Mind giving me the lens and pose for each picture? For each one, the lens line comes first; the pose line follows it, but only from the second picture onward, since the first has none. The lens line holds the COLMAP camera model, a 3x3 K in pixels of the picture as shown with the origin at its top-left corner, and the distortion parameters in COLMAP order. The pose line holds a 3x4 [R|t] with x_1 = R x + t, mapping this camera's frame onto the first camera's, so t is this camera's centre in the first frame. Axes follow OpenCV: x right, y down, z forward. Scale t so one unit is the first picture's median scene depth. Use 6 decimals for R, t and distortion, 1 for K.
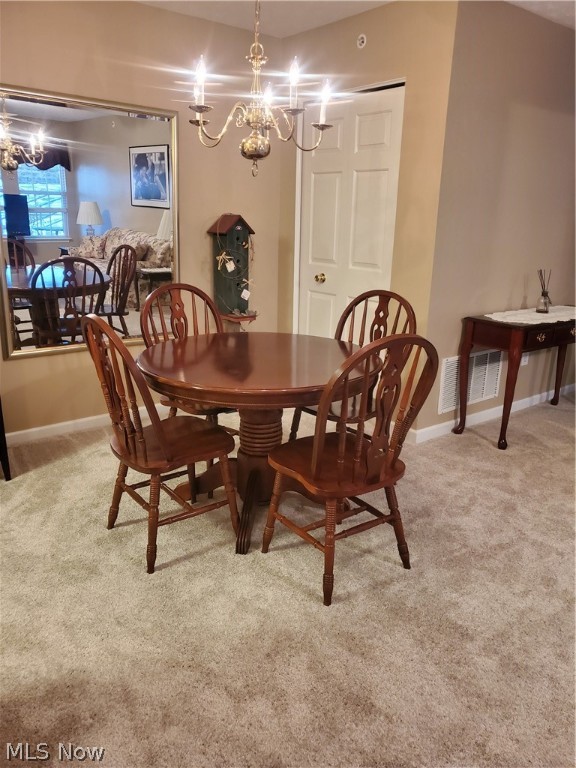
lens RADIAL K [[598.7, 0, 288.0], [0, 598.7, 384.0], [0, 0, 1]] dist [0.006067, 0.014242]
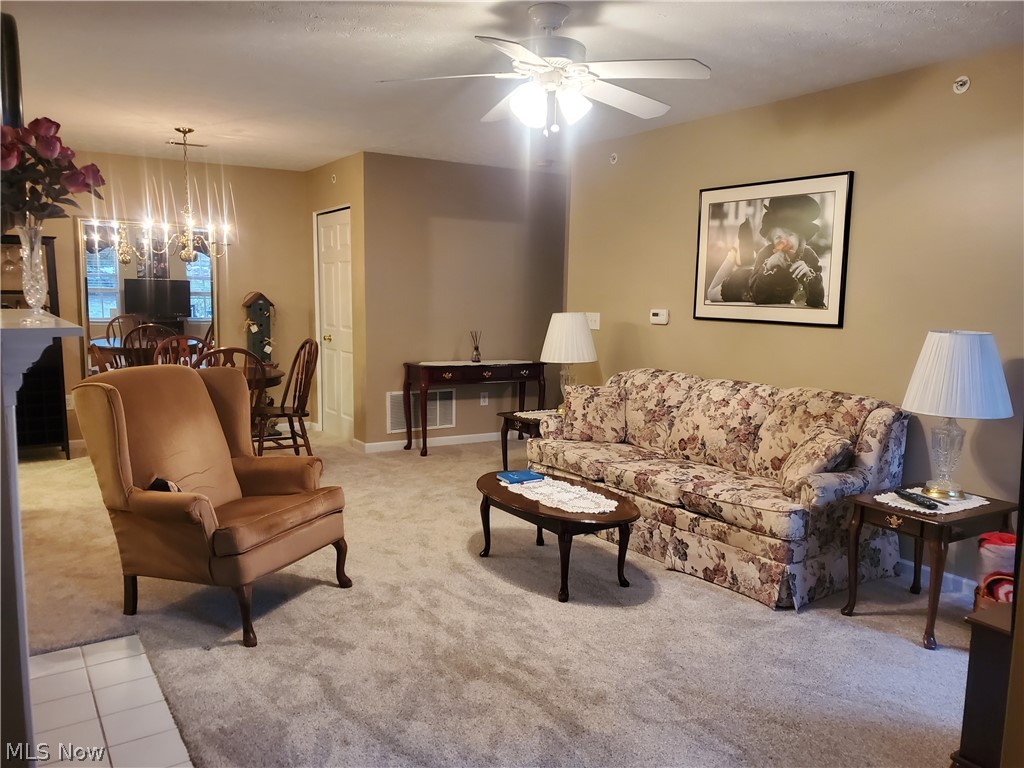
lens RADIAL K [[792.9, 0, 507.6], [0, 792.9, 385.5], [0, 0, 1]] dist [0.073129, -0.116646]
pose [[0.993885, 0.004113, -0.110342, 0.686931], [-0.022675, 0.985611, -0.167502, 0.227511], [0.108065, 0.168979, 0.979677, -0.717125]]
